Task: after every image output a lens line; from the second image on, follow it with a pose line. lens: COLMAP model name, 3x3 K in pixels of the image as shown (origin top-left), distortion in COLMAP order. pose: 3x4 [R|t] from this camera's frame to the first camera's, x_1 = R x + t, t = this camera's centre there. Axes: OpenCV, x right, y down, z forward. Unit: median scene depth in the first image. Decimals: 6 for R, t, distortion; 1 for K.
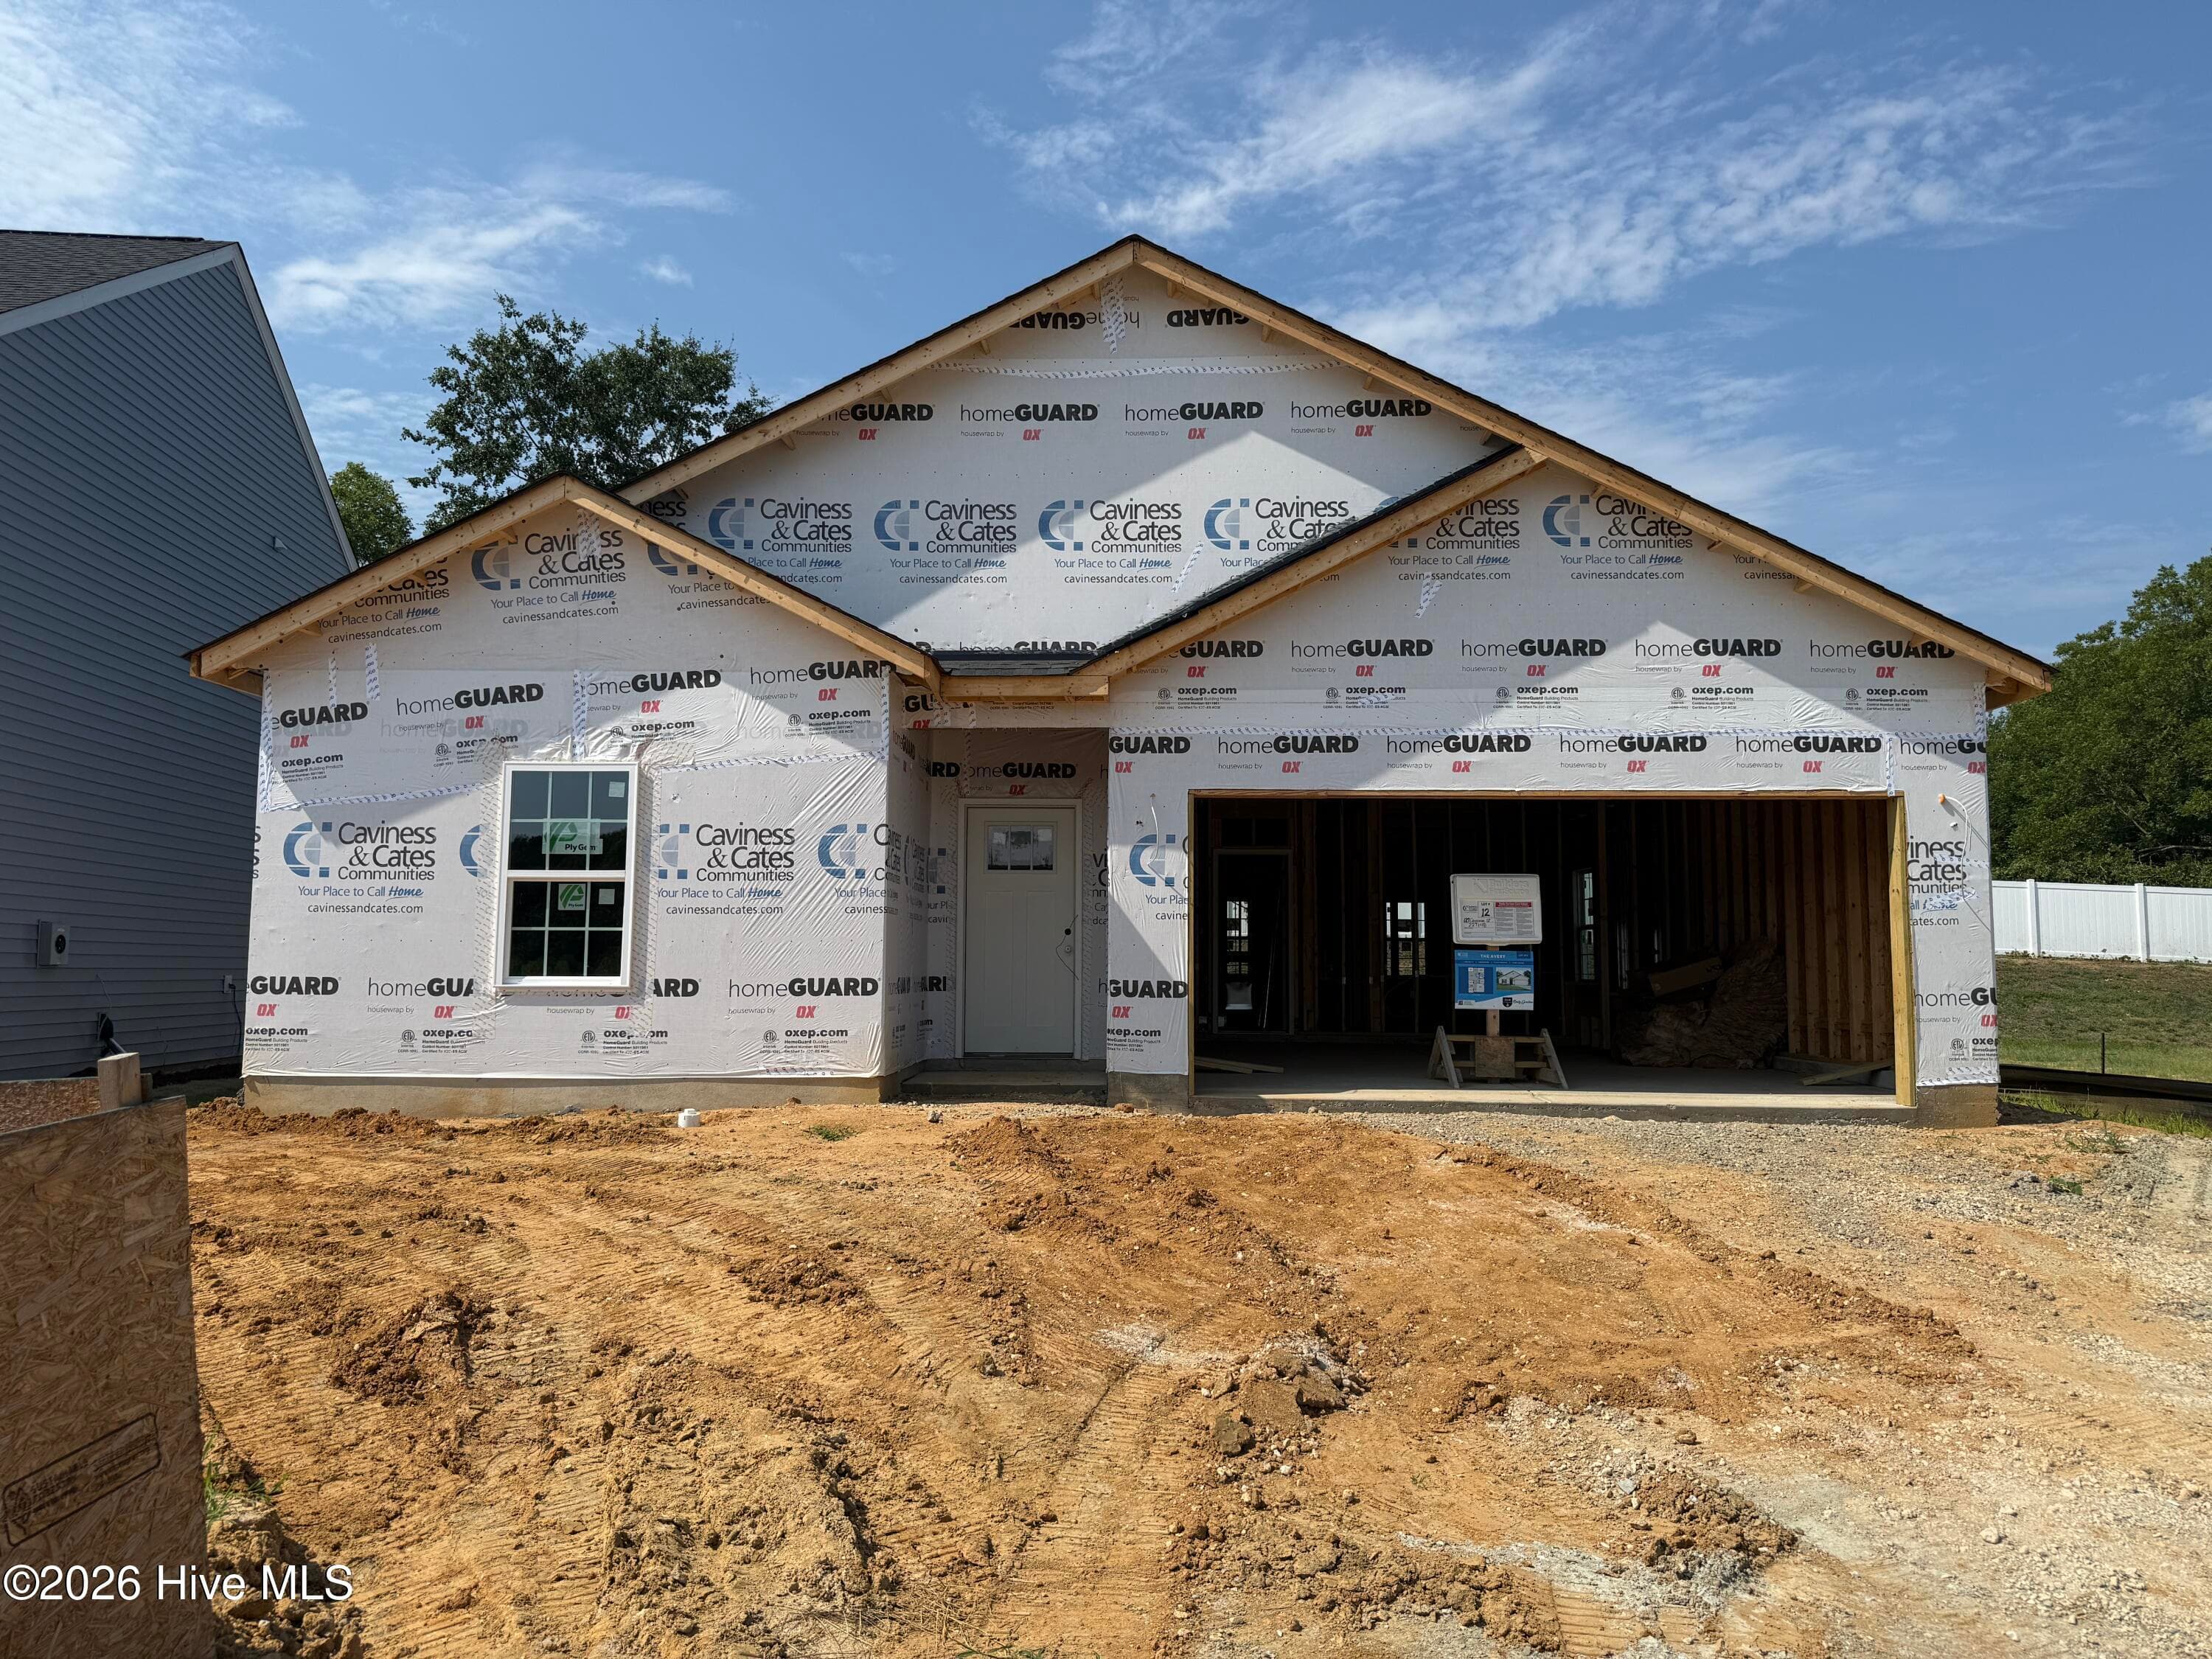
lens RADIAL K [[1542.5, 0, 1099.8], [0, 1542.5, 837.2], [0, 0, 1]] dist [0.140253, -0.224955]
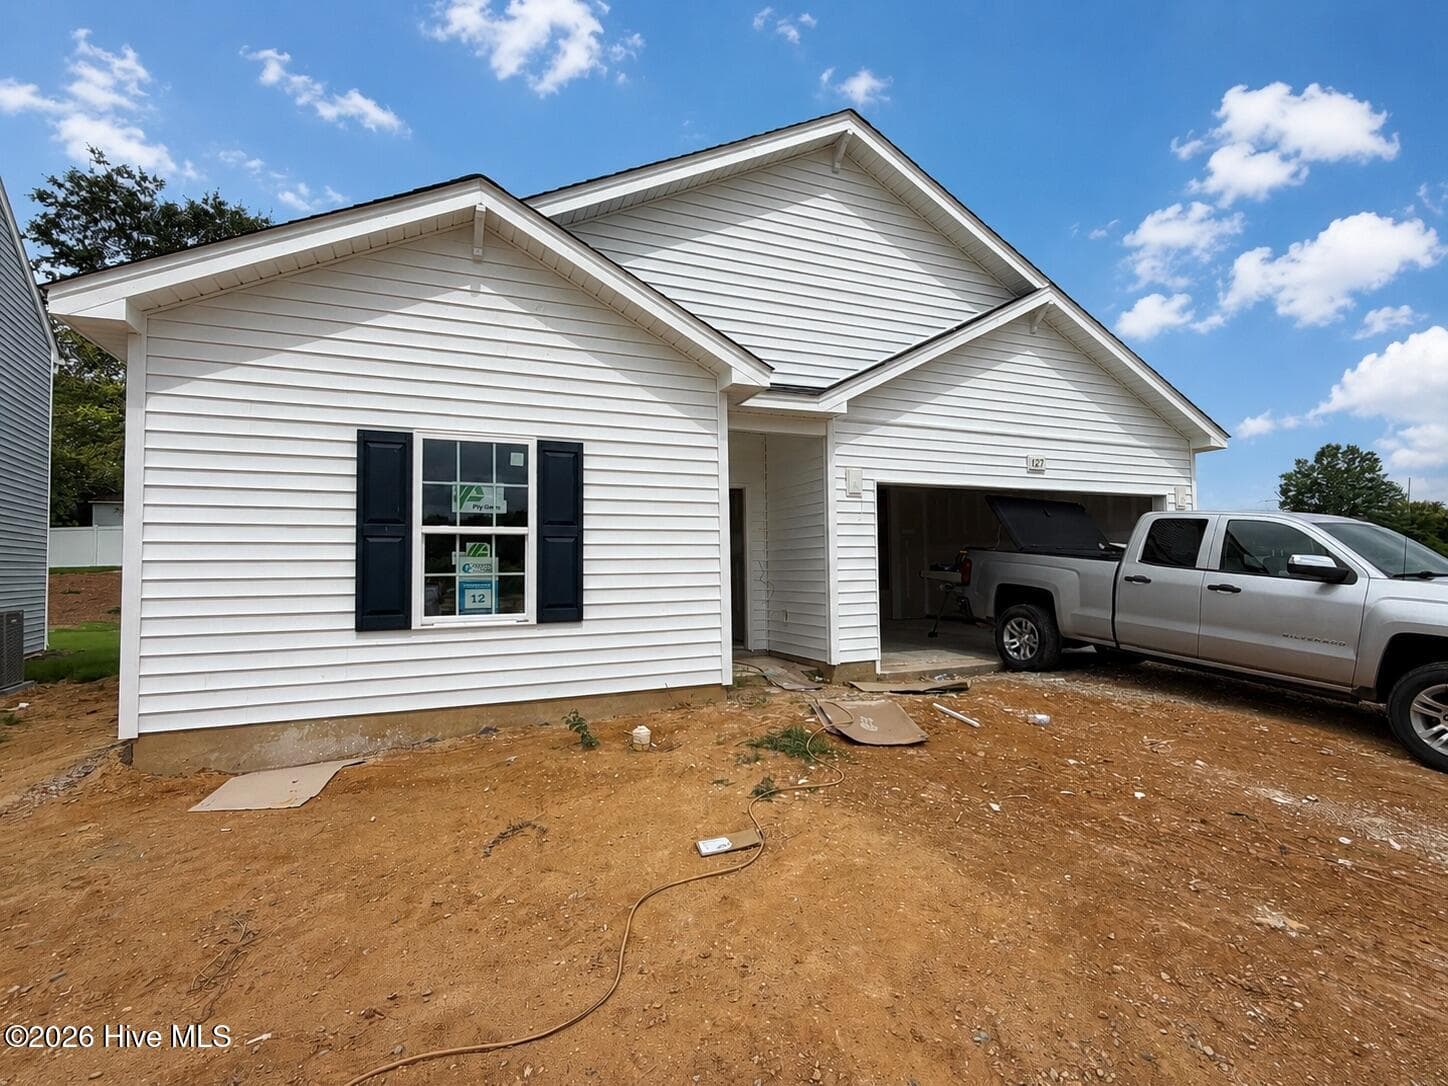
lens RADIAL K [[706.2, 0, 724.0], [0, 706.2, 543.0], [0, 0, 1]] dist [0.004553, 0.000808]
pose [[0.909210, 0.002085, 0.416334, -0.373547], [-0.012915, 0.999647, 0.023198, 0.017950], [-0.416138, -0.026469, 0.908916, 0.417557]]
